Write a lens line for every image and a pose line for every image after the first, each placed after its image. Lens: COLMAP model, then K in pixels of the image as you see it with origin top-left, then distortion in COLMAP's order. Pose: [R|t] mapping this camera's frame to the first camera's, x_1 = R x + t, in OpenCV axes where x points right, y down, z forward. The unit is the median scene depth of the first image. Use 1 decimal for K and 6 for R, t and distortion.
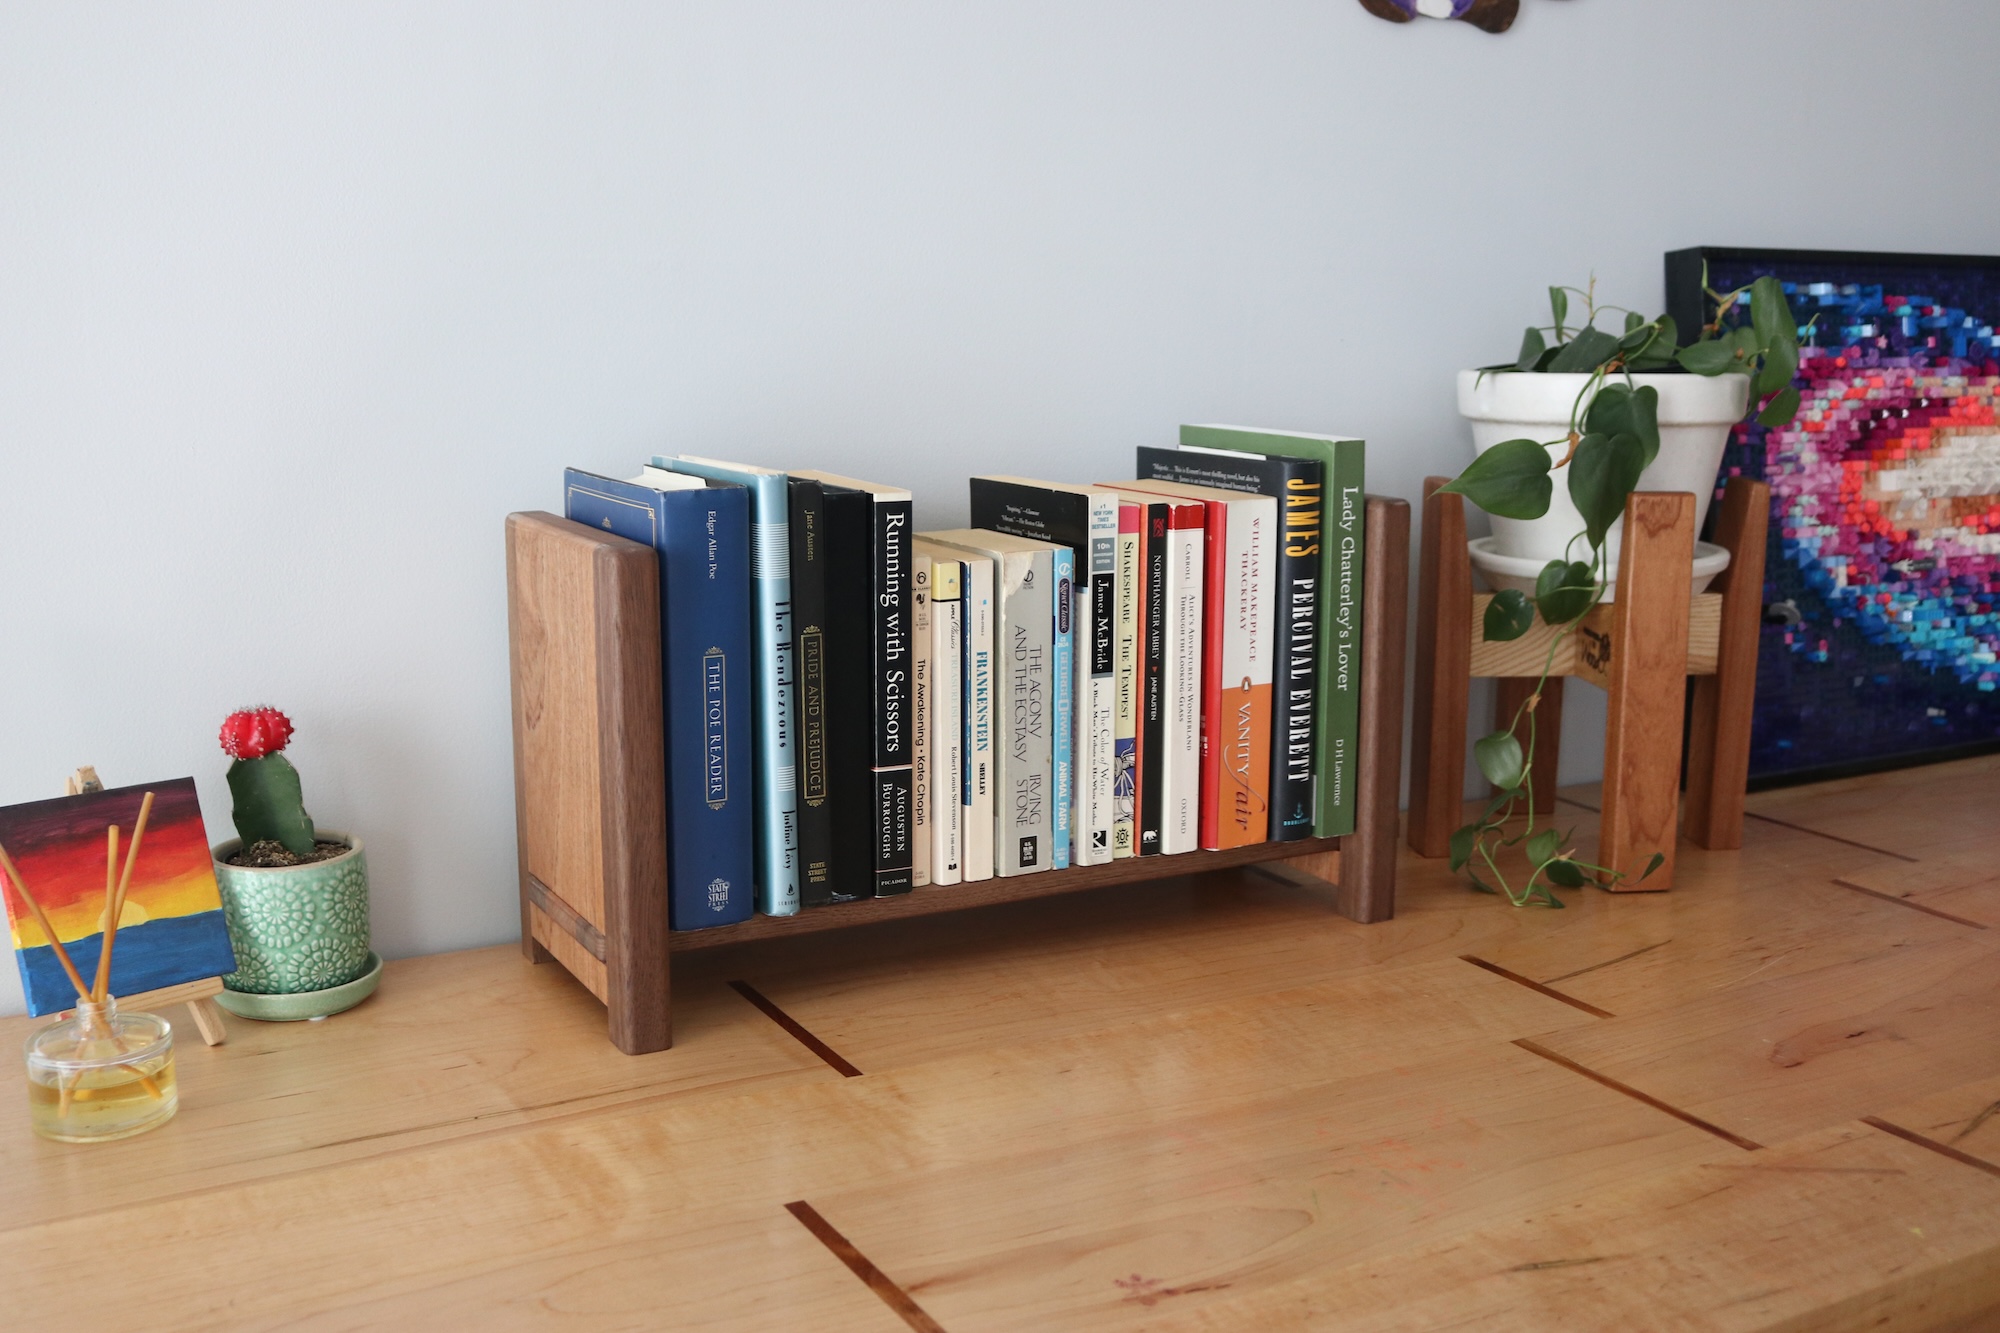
lens RADIAL K [[2185.6, 0, 994.2], [0, 2185.6, 675.5], [0, 0, 1]] dist [-0.075496, -0.016143]
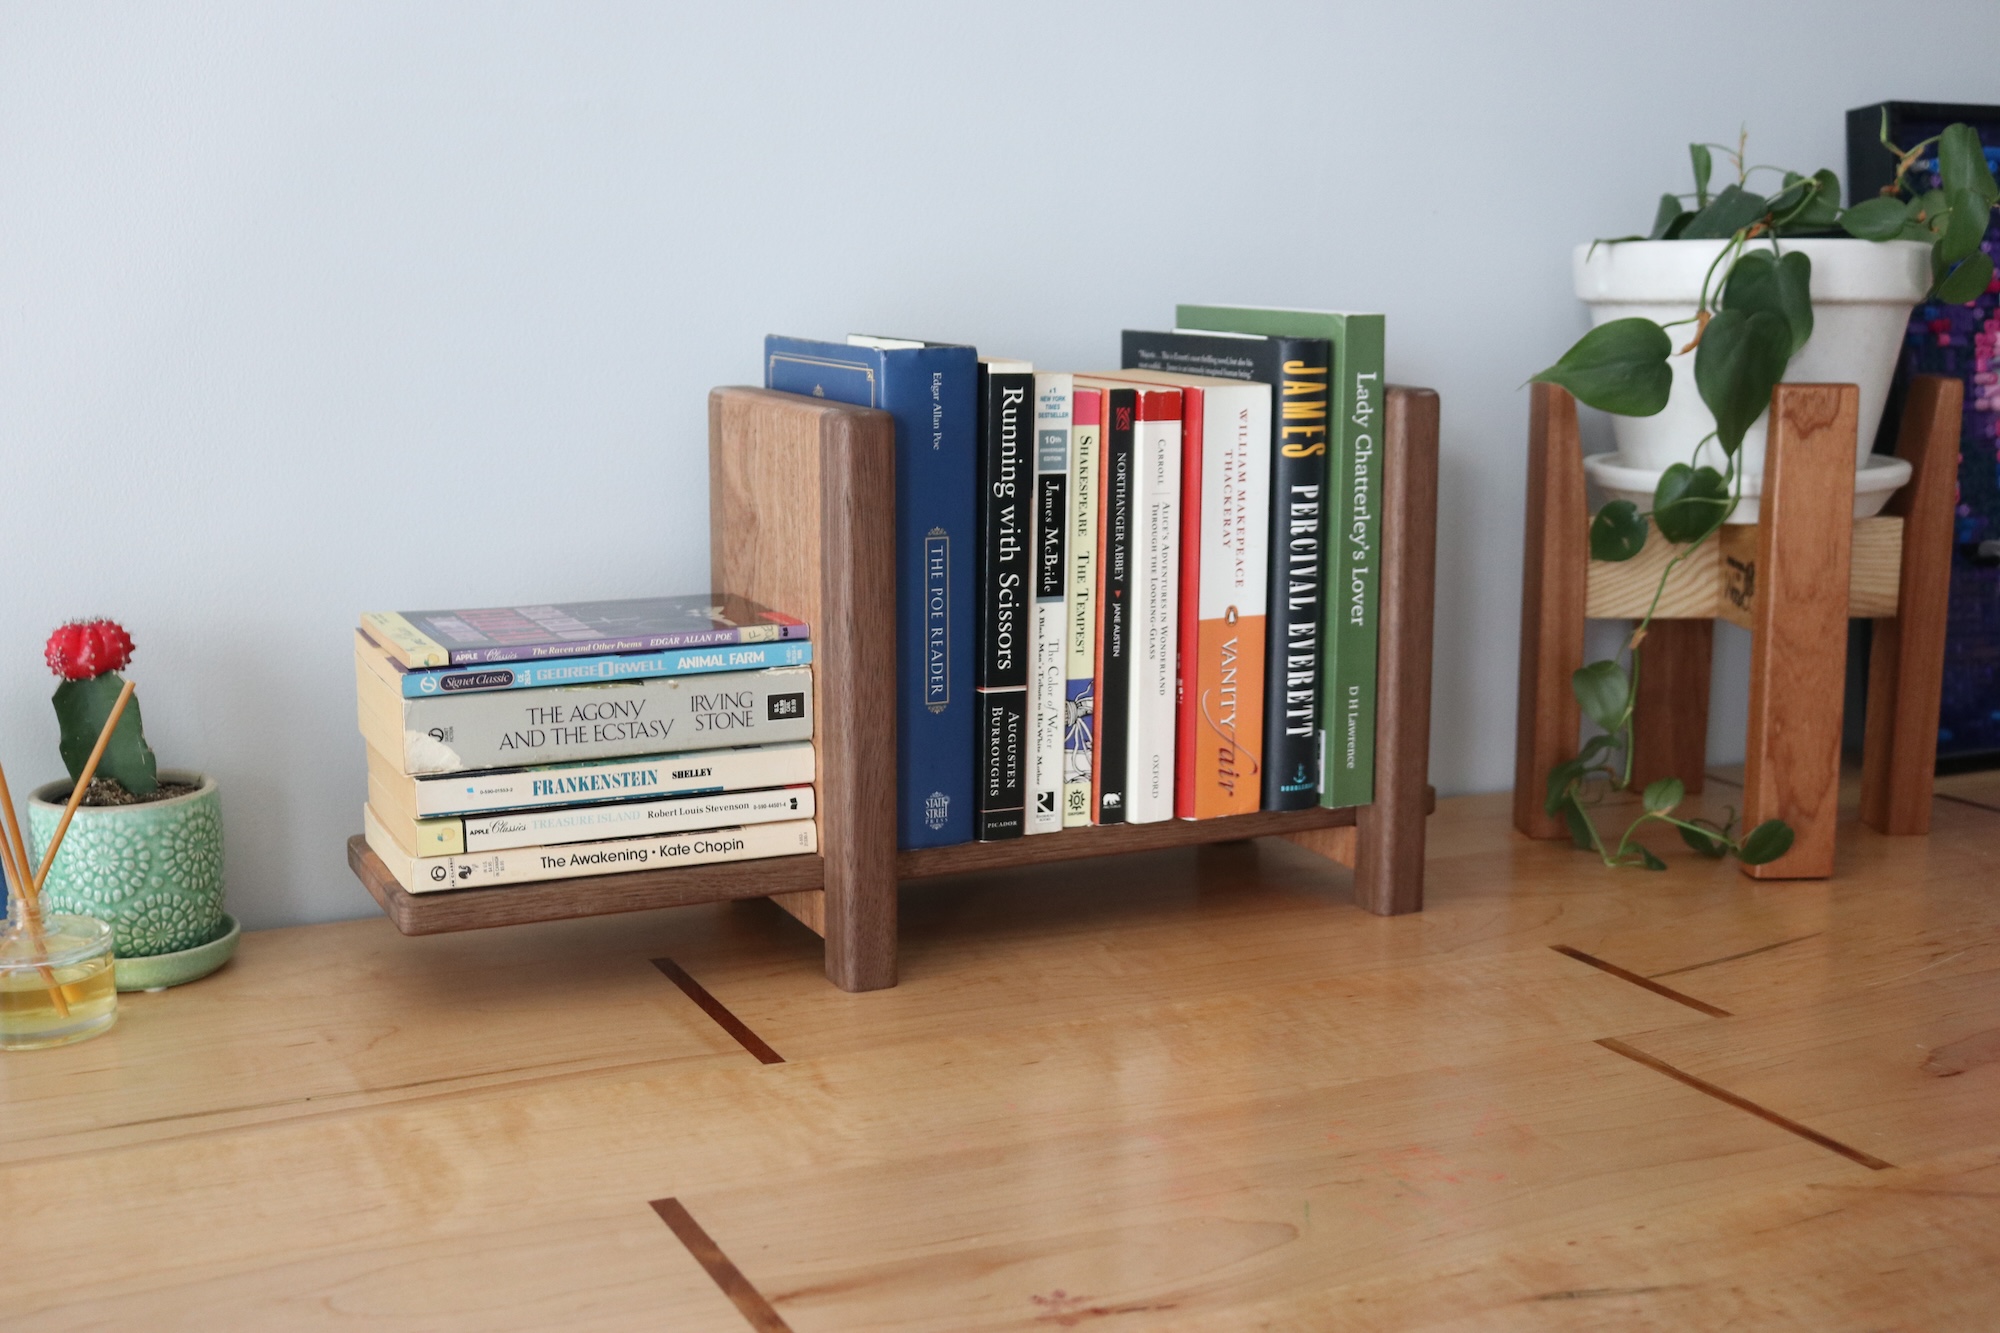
lens RADIAL K [[2521.7, 0, 993.2], [0, 2521.7, 674.7], [0, 0, 1]] dist [-0.076080, 0.091175]
pose [[0.997392, 0.007098, -0.071829, 0.075429], [-0.008162, 0.999861, -0.014520, 0.044604], [0.071716, 0.015068, 0.997311, 0.050459]]
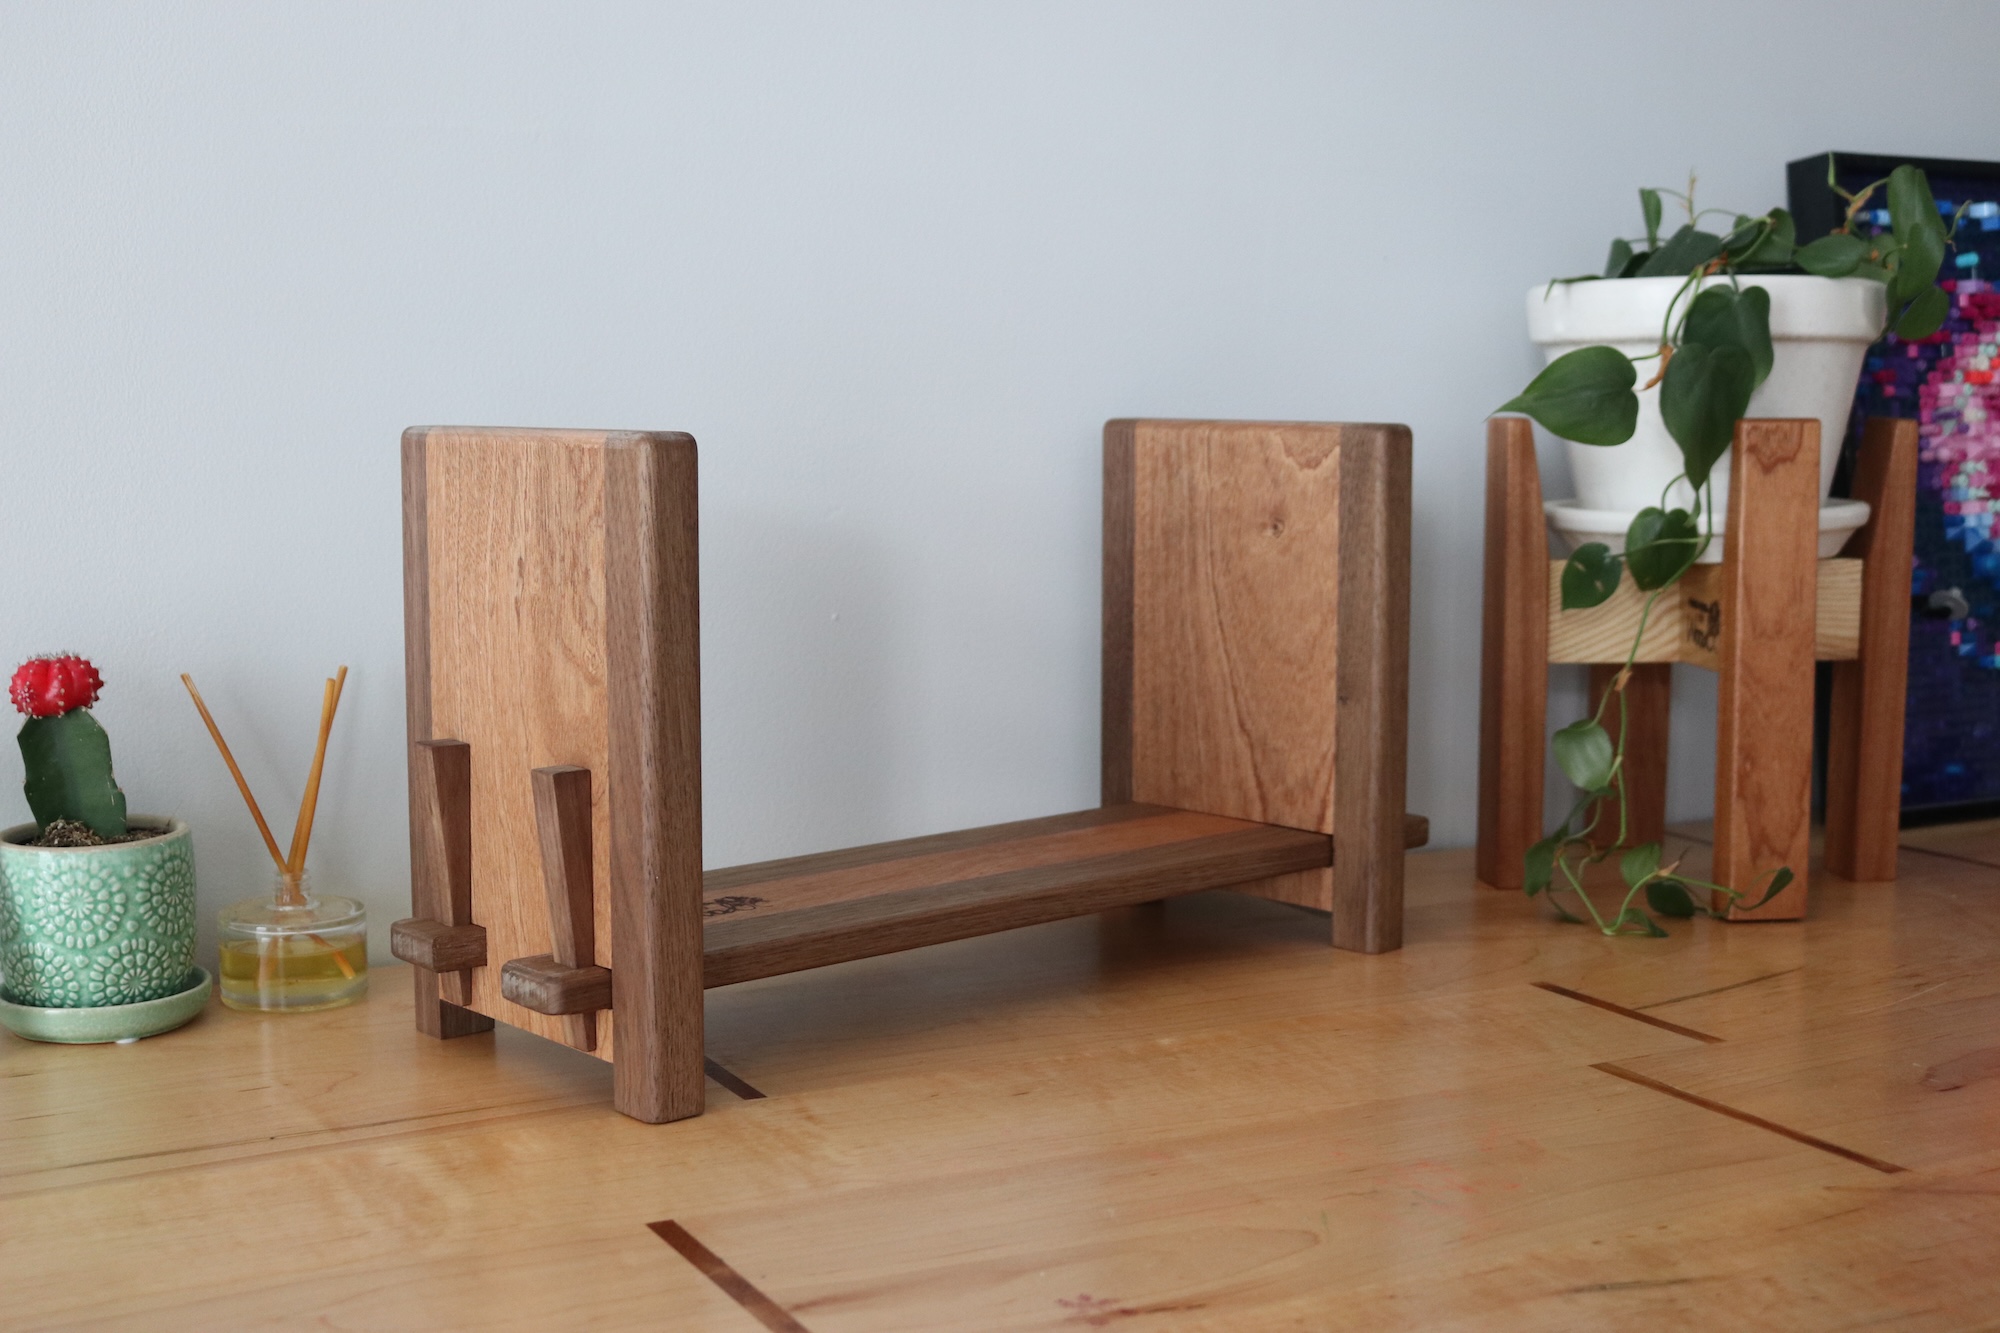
lens RADIAL K [[2632.8, 0, 1000.0], [0, 2632.8, 664.5], [0, 0, 1]] dist [-0.051803, 0.006213]
pose [[0.999863, -0.004408, -0.015939, 0.036172], [0.003220, 0.997266, -0.073826, 0.085855], [0.016221, 0.073764, 0.997144, 0.030879]]
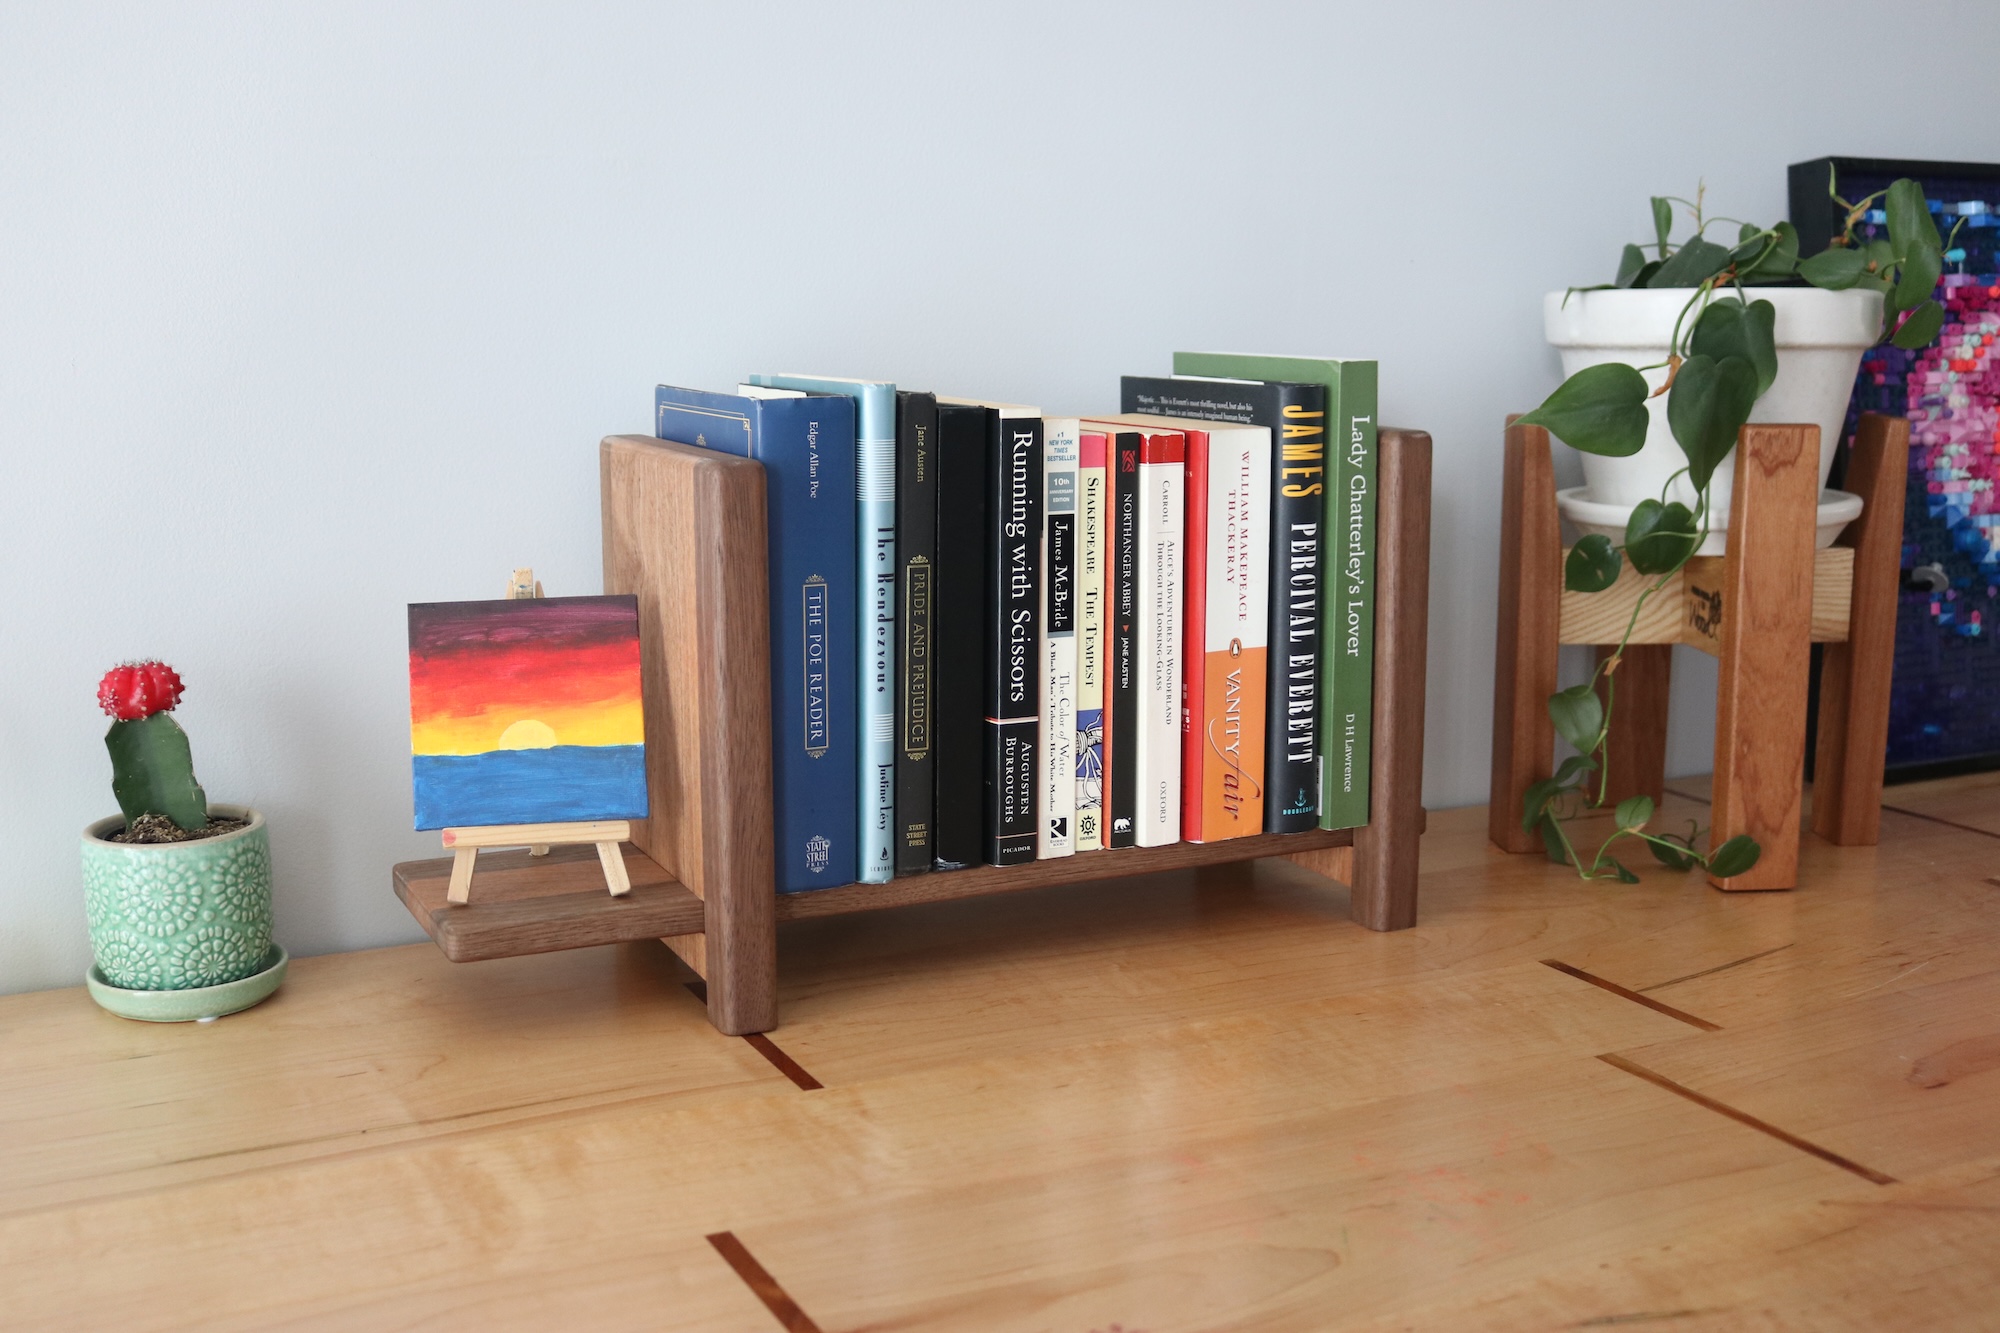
lens RADIAL K [[2301.9, 0, 996.6], [0, 2301.9, 669.0], [0, 0, 1]] dist [-0.080385, 0.060118]
pose [[0.998983, 0.000180, -0.045082, 0.042088], [-0.000914, 0.999867, -0.016256, 0.030301], [0.045073, 0.016281, 0.998851, 0.093013]]
